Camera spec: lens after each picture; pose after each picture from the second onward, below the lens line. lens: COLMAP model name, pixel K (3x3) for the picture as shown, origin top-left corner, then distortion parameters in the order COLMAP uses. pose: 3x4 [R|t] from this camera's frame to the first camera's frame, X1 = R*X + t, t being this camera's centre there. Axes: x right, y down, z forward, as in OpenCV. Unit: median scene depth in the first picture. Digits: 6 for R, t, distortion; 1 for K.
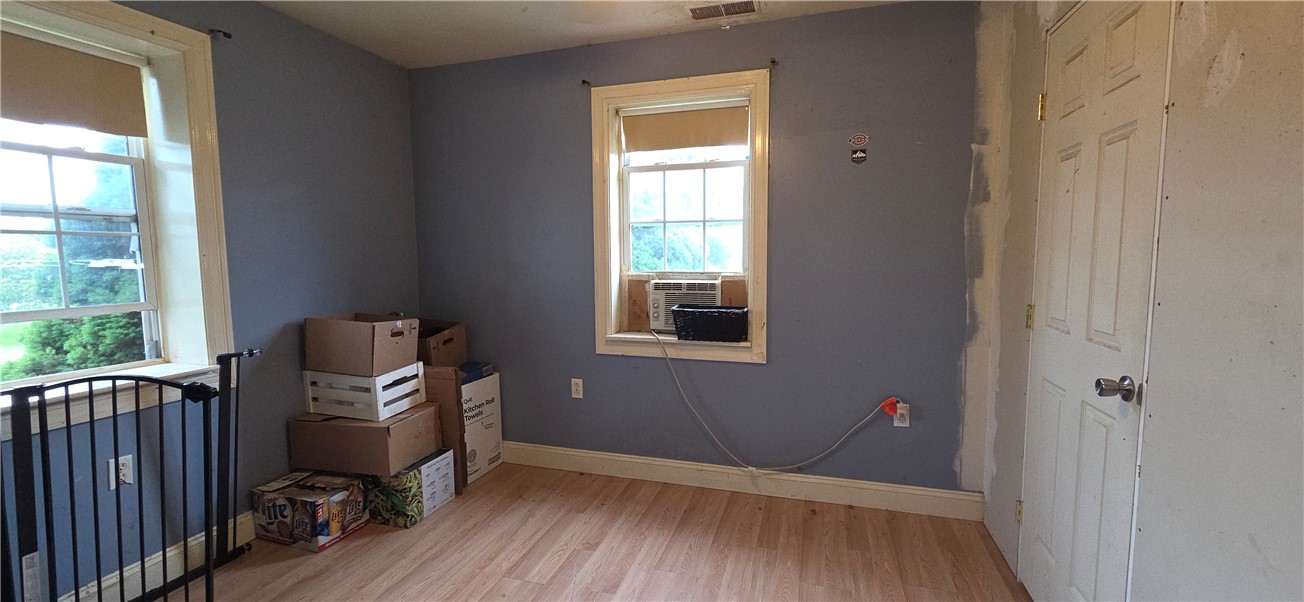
lens RADIAL K [[536.7, 0, 651.4], [0, 536.7, 299.4], [0, 0, 1]] dist [0.001873, -0.000228]
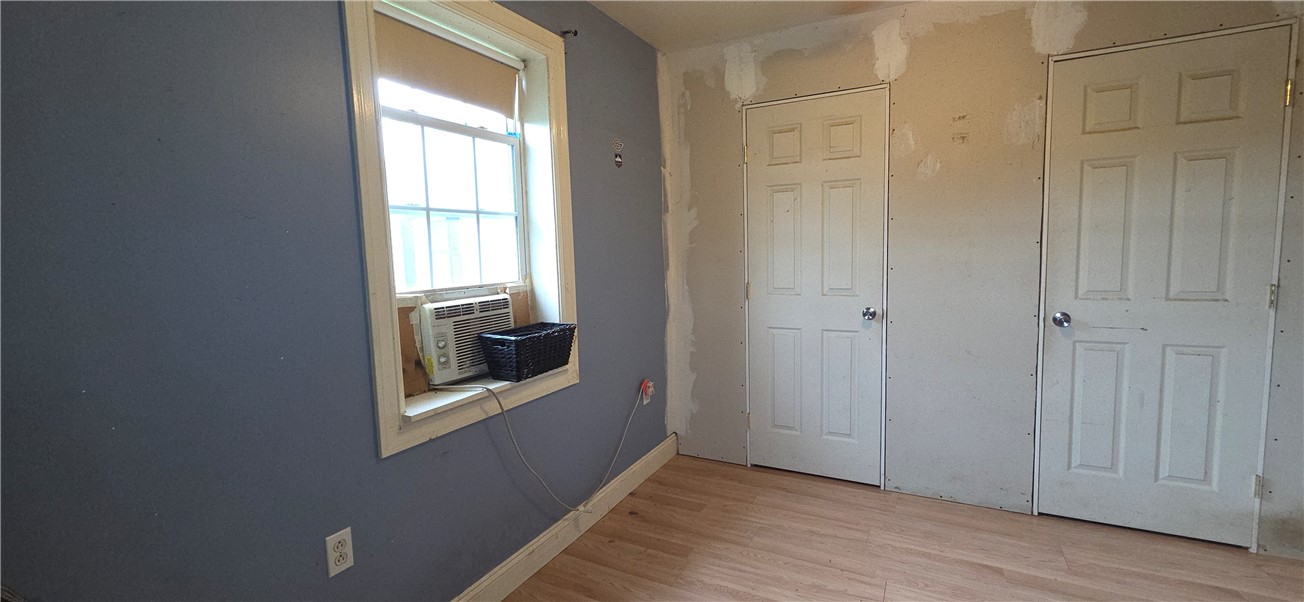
lens RADIAL K [[536.7, 0, 652.9], [0, 536.7, 301.1], [0, 0, 1]] dist [0.001873, -0.000228]
pose [[0.171962, -0.095919, 0.980423, -0.561133], [0.115161, 0.990382, 0.076695, -0.058563], [-0.978349, 0.099718, 0.181354, 0.662930]]
